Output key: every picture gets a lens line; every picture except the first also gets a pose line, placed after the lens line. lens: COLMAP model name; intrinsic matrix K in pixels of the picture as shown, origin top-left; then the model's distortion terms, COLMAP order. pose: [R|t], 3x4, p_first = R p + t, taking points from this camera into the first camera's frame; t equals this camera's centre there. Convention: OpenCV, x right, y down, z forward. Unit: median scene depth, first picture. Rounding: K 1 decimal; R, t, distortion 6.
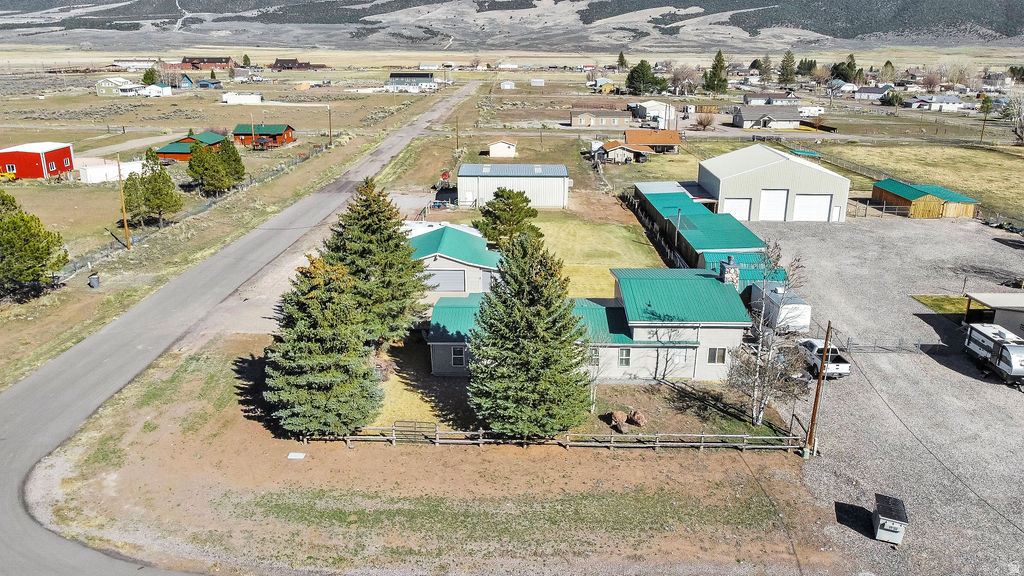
lens RADIAL K [[779.2, 0, 511.4], [0, 779.2, 285.3], [0, 0, 1]] dist [-0.000413, 0.001294]
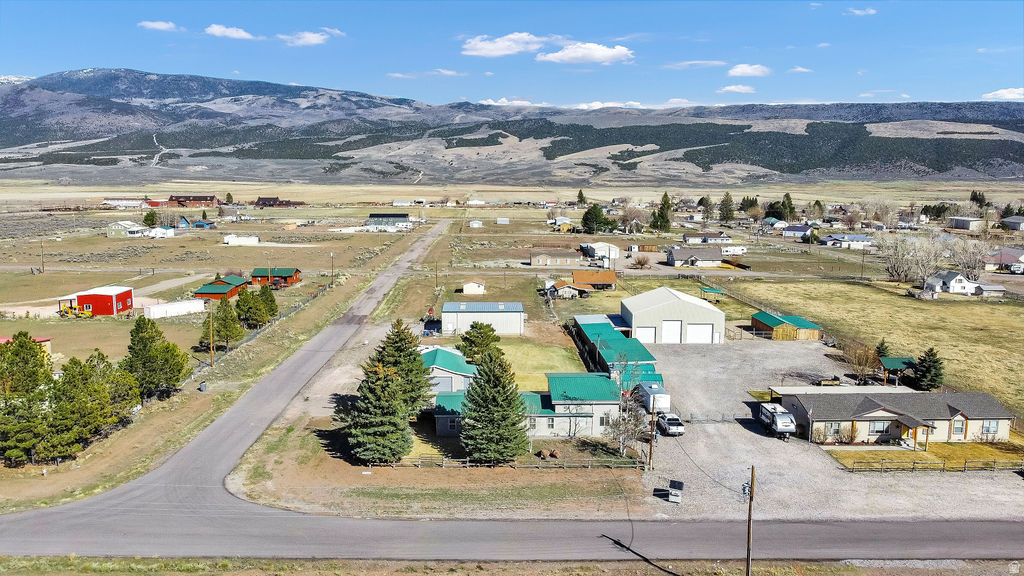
lens RADIAL K [[779.2, 0, 511.4], [0, 779.2, 285.3], [0, 0, 1]] dist [-0.000413, 0.001294]
pose [[0.999117, -0.005420, 0.041652, -0.004975], [0.012048, 0.986951, -0.160567, 0.036397], [-0.040238, 0.160928, 0.986146, -0.387103]]
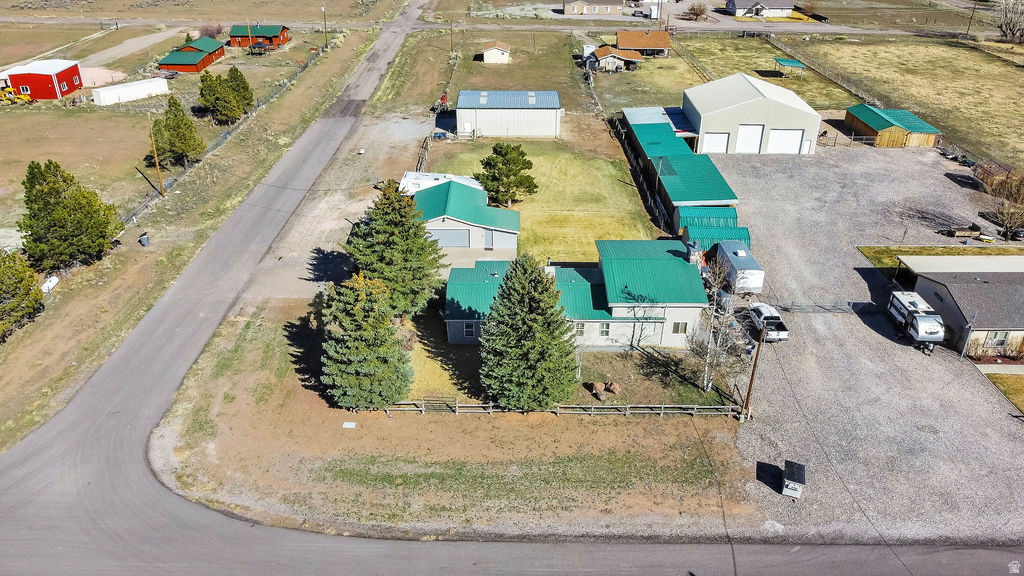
lens RADIAL K [[779.2, 0, 511.4], [0, 779.2, 285.3], [0, 0, 1]] dist [-0.000413, 0.001294]
pose [[0.999921, -0.005317, 0.011423, -0.008494], [0.003150, 0.983296, 0.181984, -0.107886], [-0.012200, -0.181934, 0.983235, -0.103937]]
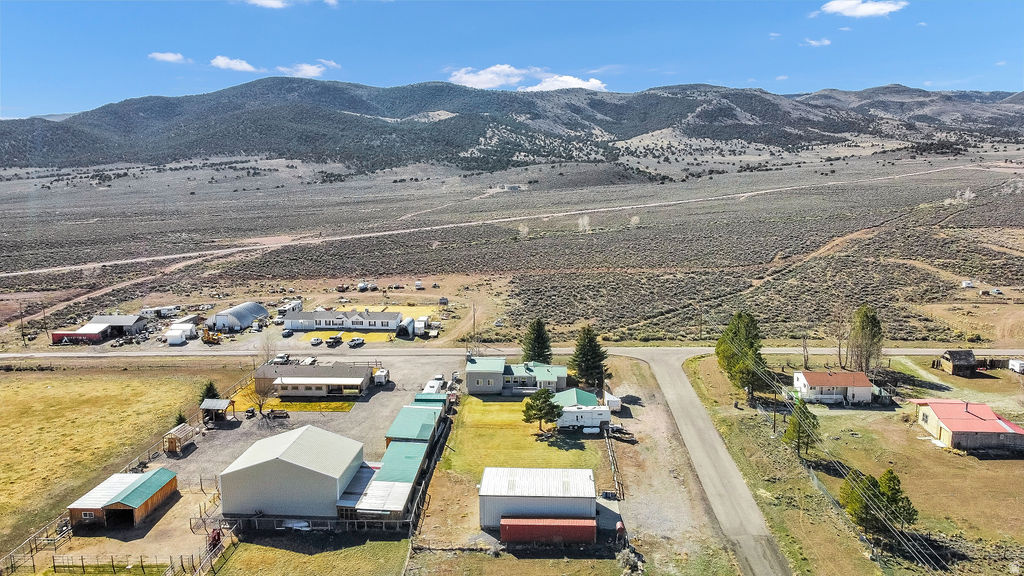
lens RADIAL K [[779.2, 0, 511.4], [0, 779.2, 285.3], [0, 0, 1]] dist [-0.000413, 0.001294]
pose [[-0.999313, -0.009058, 0.035928, 0.004754], [0.008134, 0.892372, 0.451228, -0.935956], [-0.036148, 0.451210, -0.891685, 2.054496]]
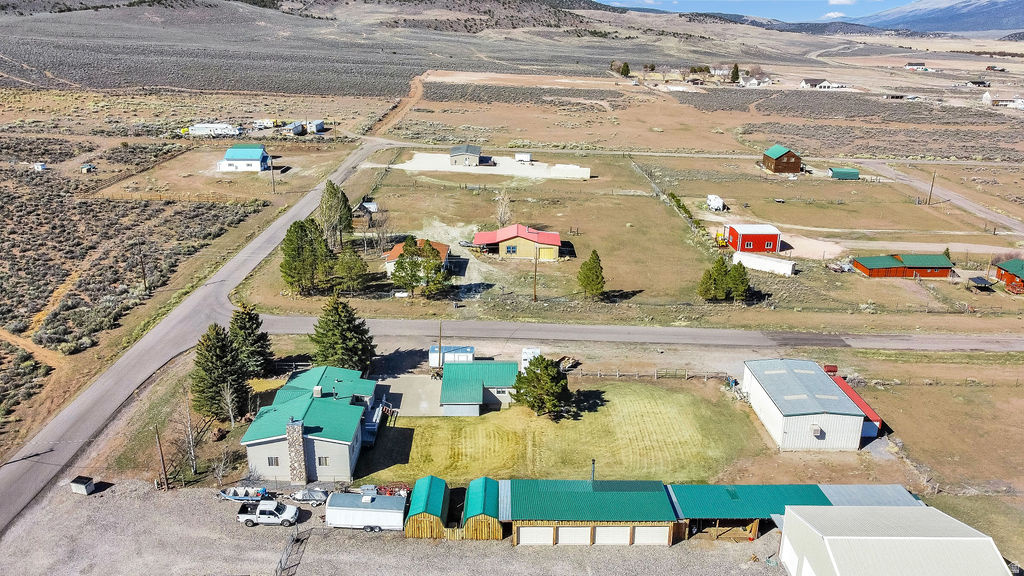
lens RADIAL K [[779.2, 0, 511.4], [0, 779.2, 285.3], [0, 0, 1]] dist [-0.000413, 0.001294]
pose [[0.027330, 0.309336, -0.950560, 0.928716], [-0.316136, 0.904784, 0.285349, -0.467631], [0.948320, 0.292708, 0.122520, 0.652470]]
